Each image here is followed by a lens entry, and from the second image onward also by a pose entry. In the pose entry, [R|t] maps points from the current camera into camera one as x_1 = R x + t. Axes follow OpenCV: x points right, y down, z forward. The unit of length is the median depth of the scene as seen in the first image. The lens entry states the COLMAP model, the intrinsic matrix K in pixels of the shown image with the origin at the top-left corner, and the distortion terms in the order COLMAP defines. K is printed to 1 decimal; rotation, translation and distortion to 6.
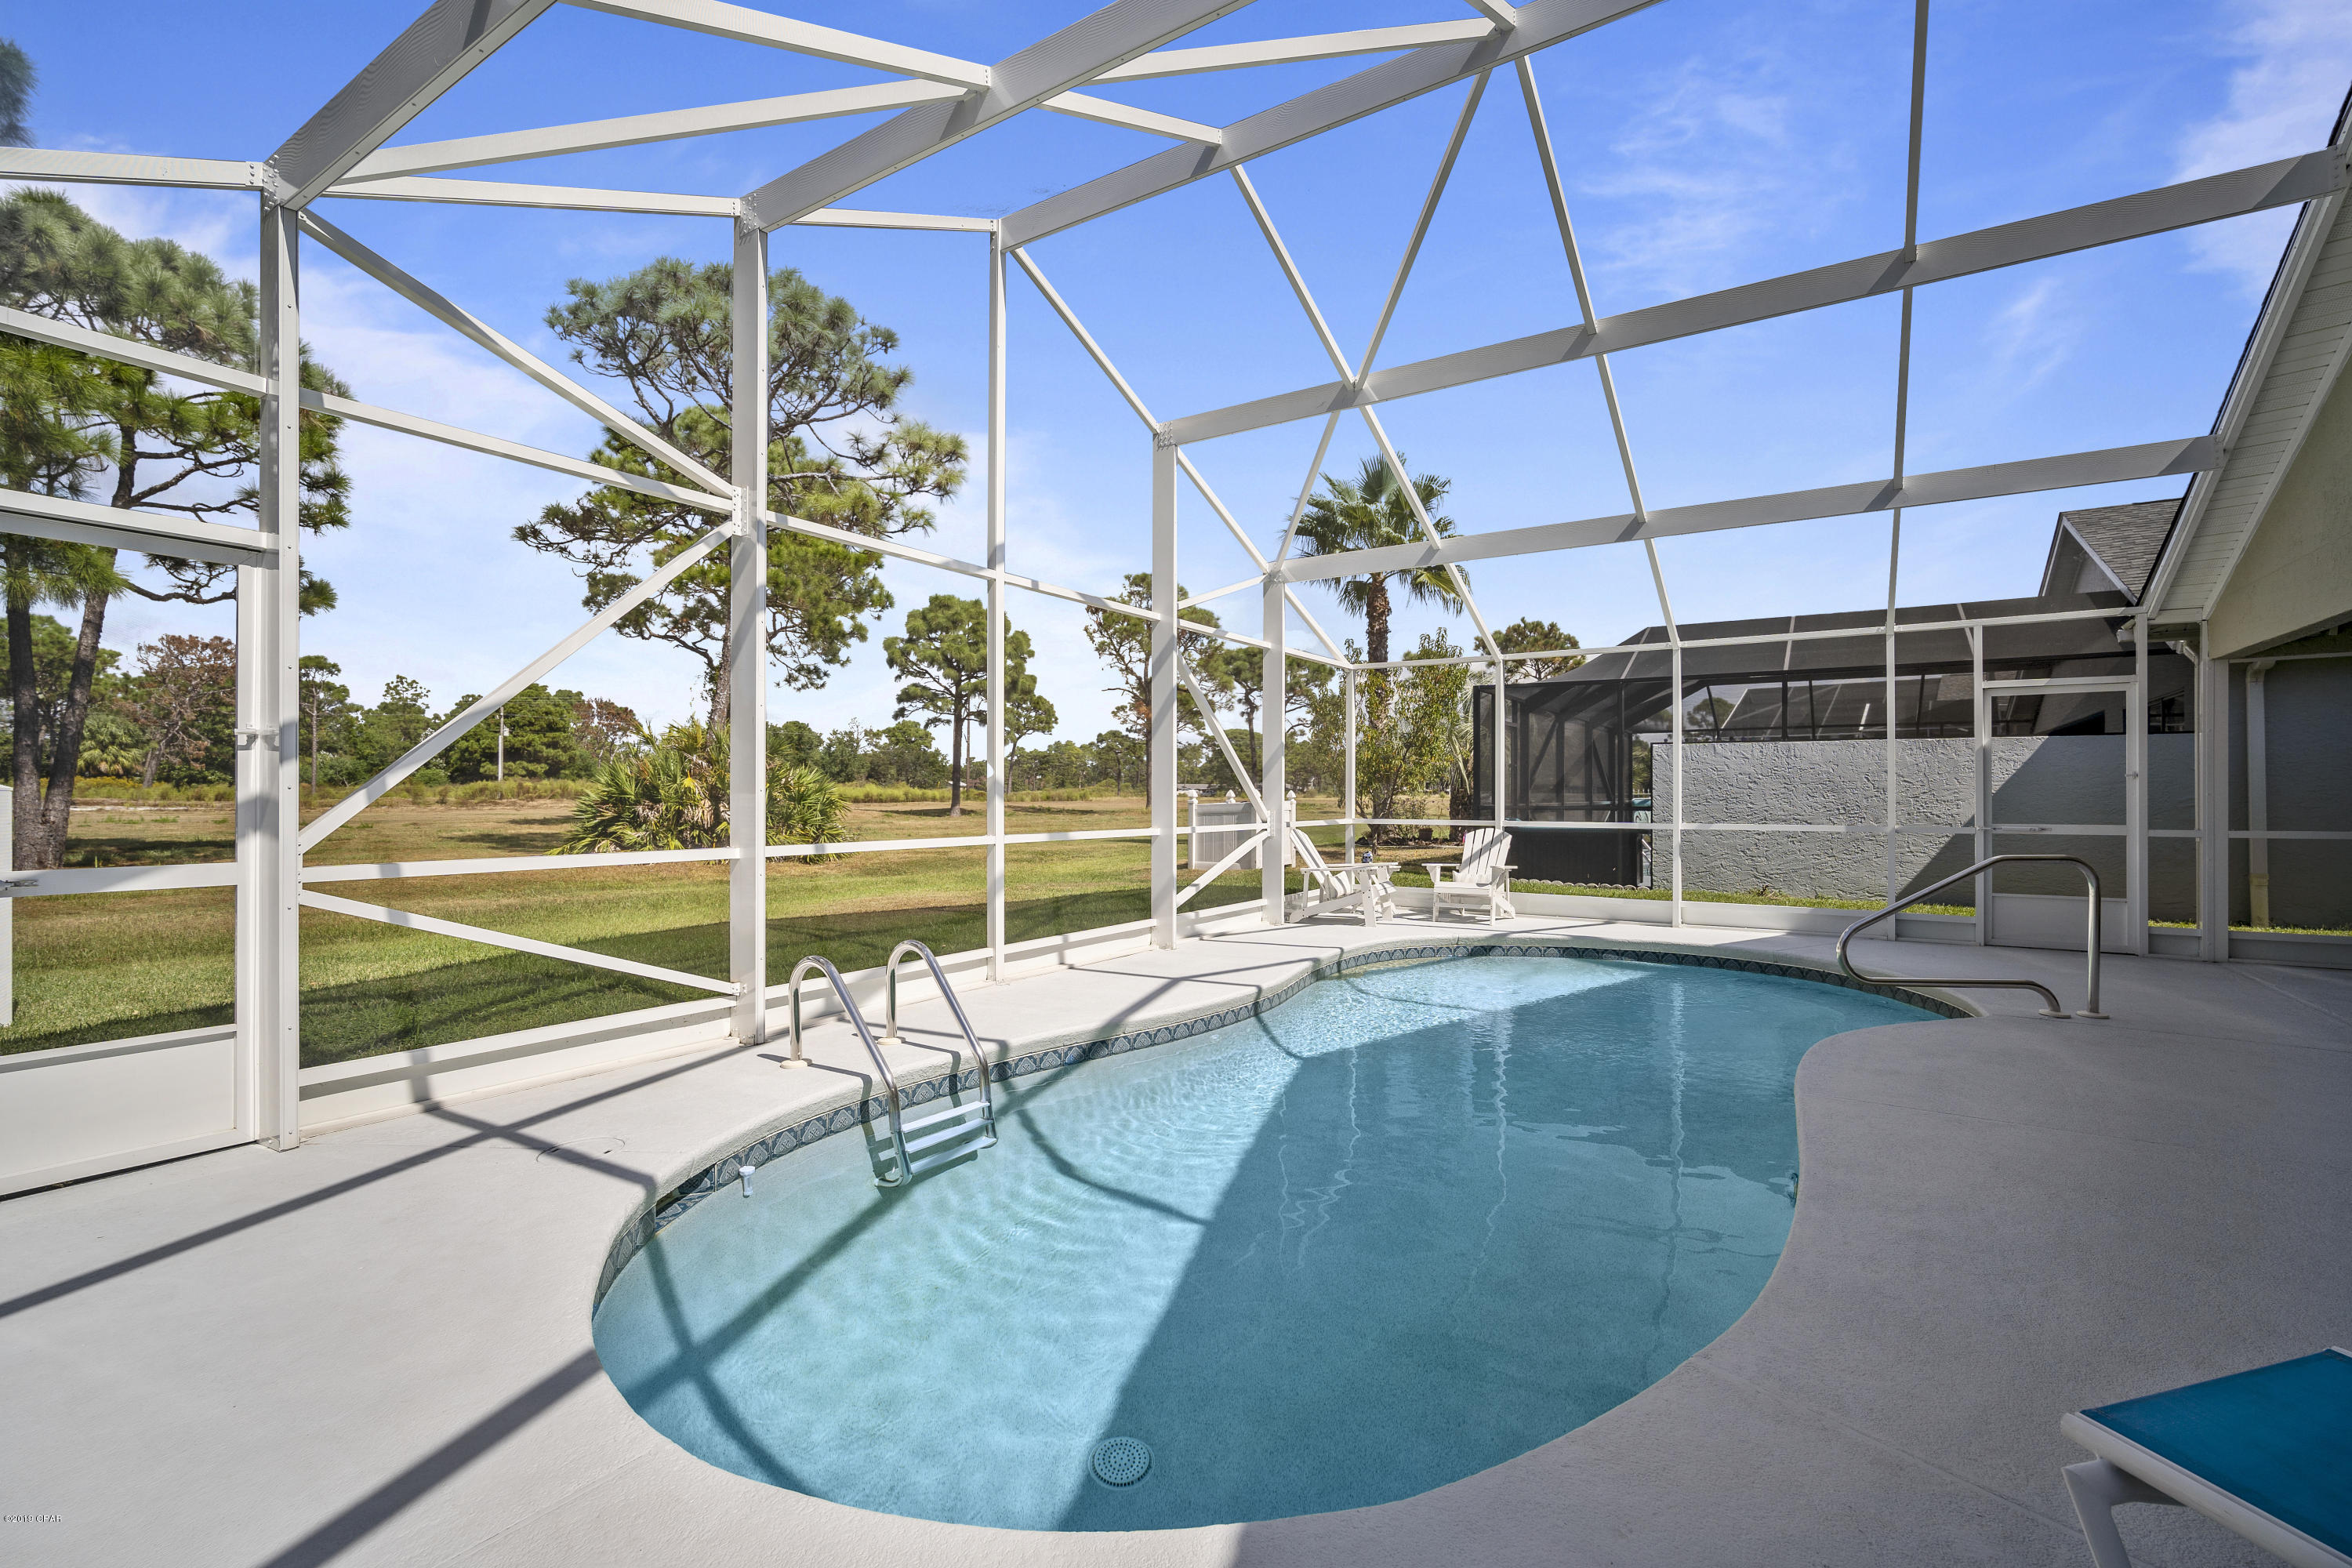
lens RADIAL K [[1026.0, 0, 1176.0], [0, 1026.0, 784.0], [0, 0, 1]] dist [-0.021455, 0.000514]
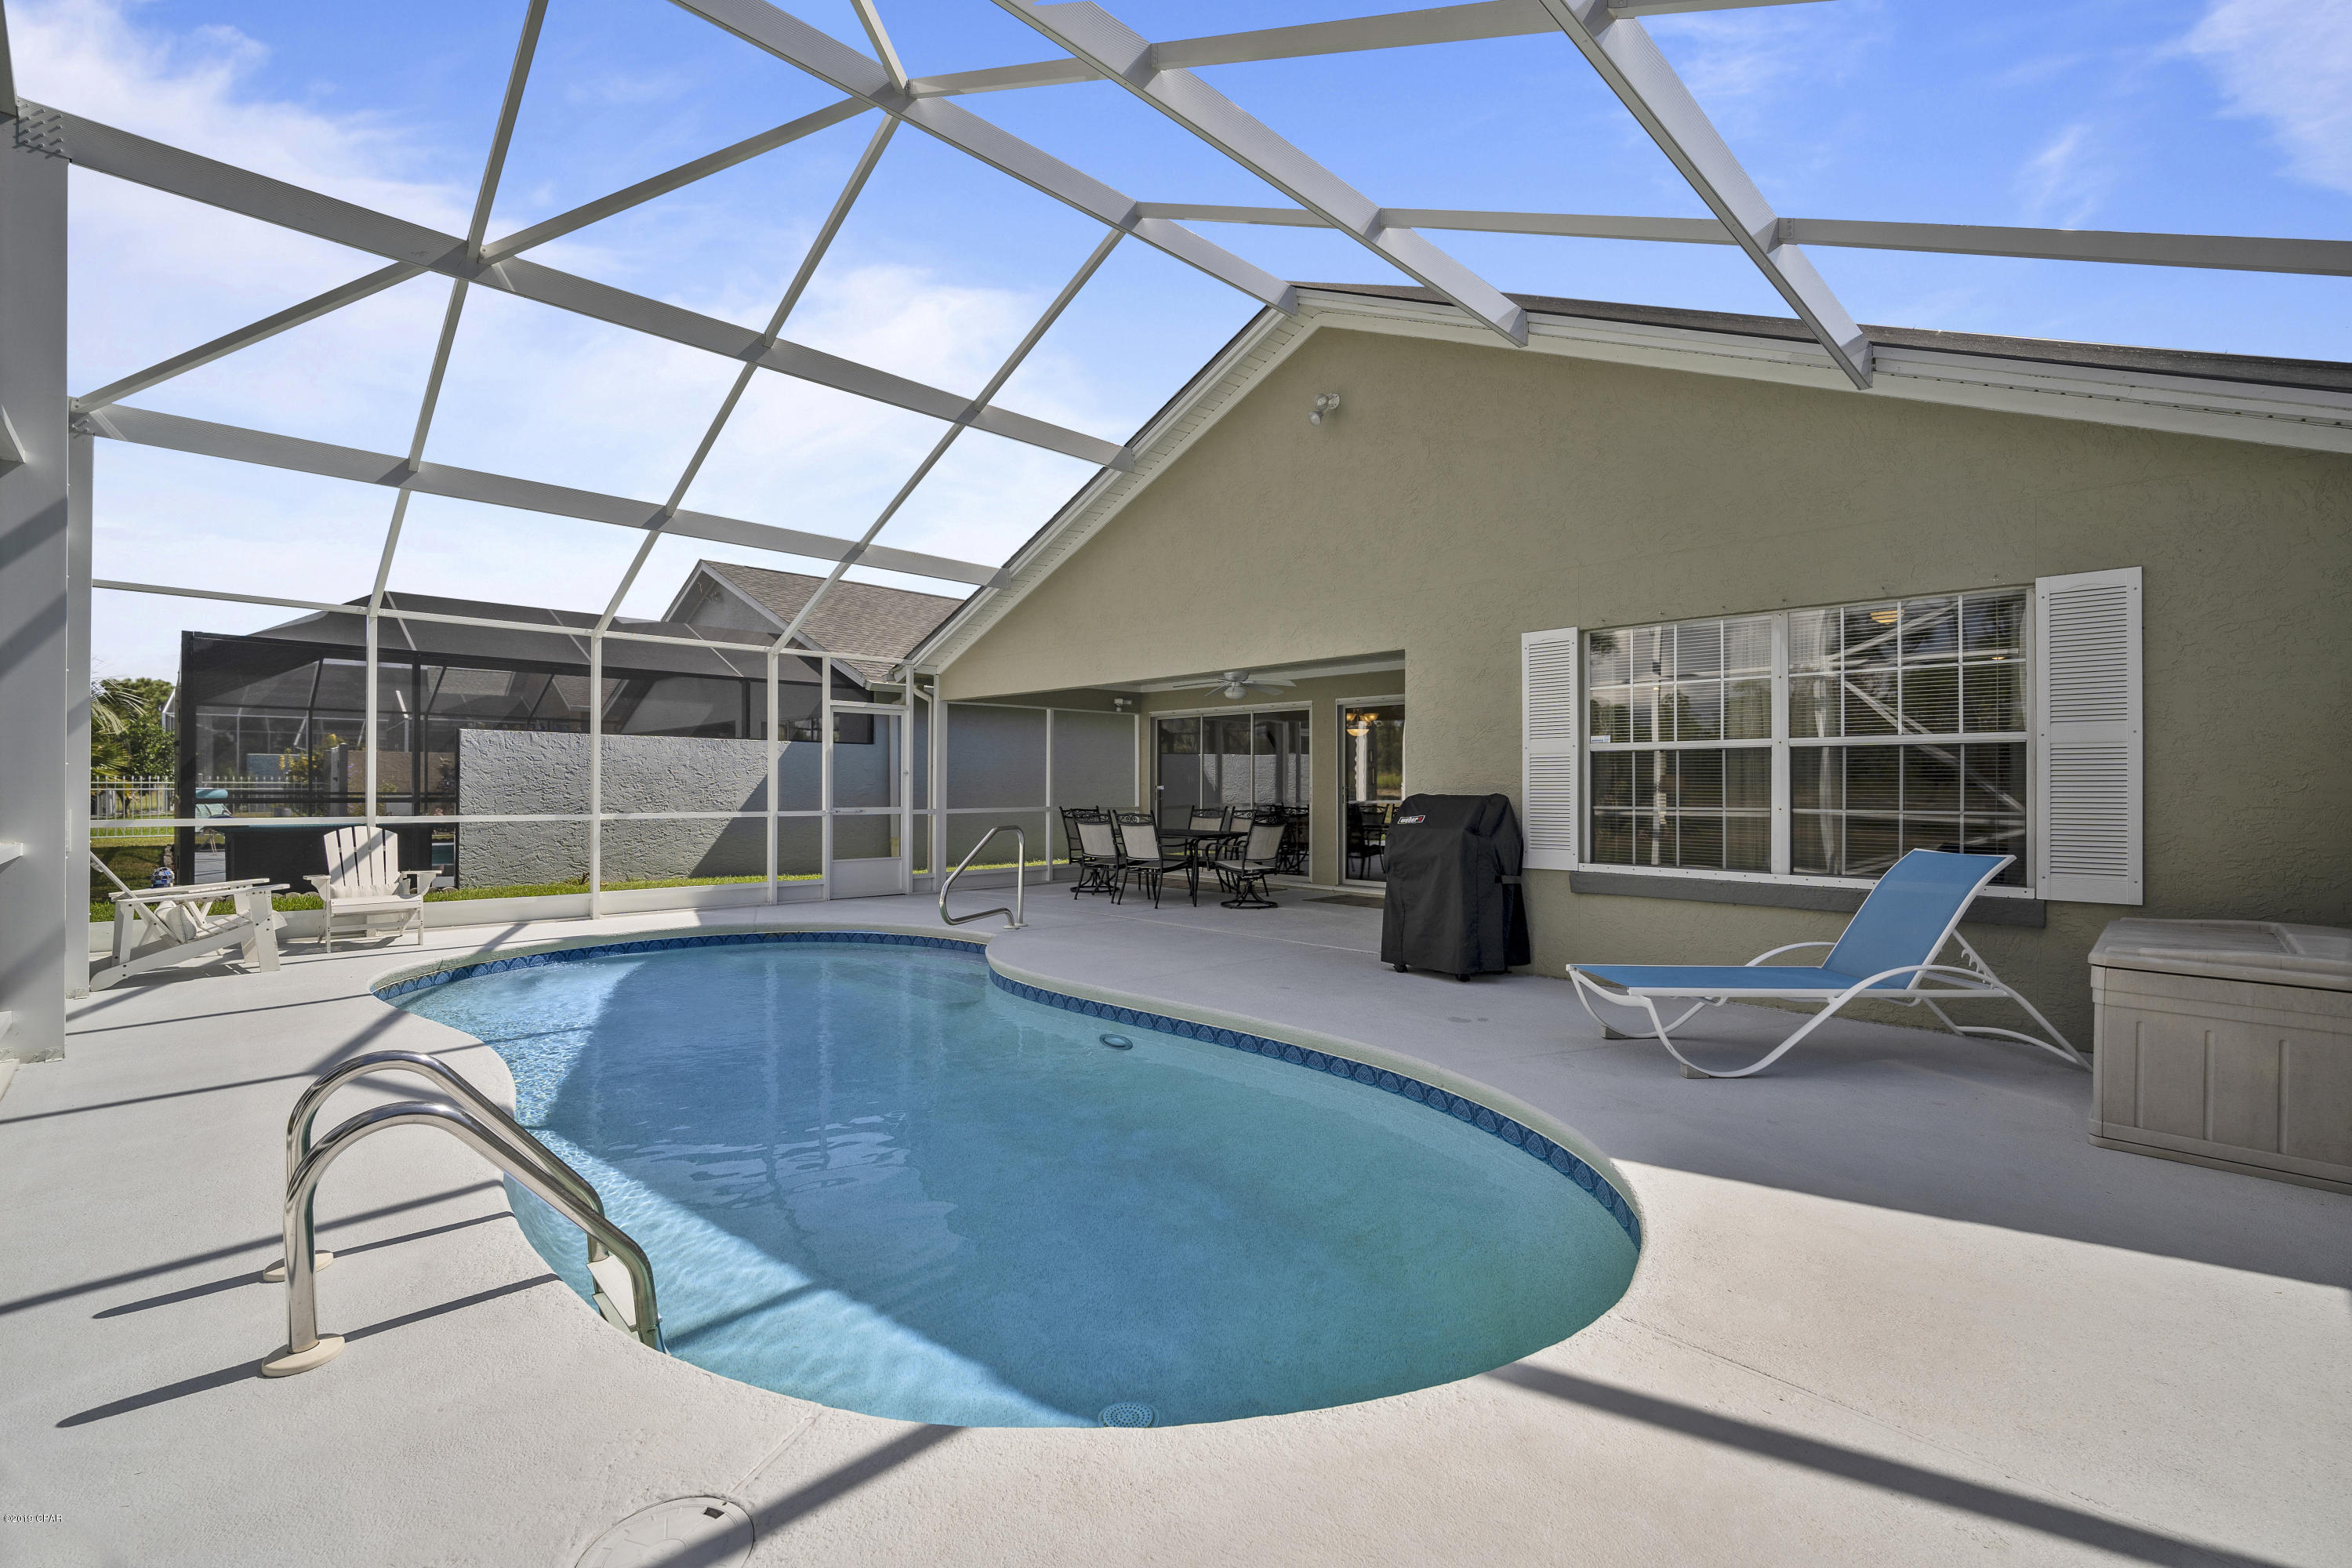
lens RADIAL K [[1026.0, 0, 1176.0], [0, 1026.0, 784.0], [0, 0, 1]] dist [-0.021455, 0.000514]
pose [[0.205486, 0.003477, 0.978654, -0.330937], [-0.014176, 0.999899, -0.000576, 0.001735], [-0.978557, -0.013755, 0.205514, 0.227789]]
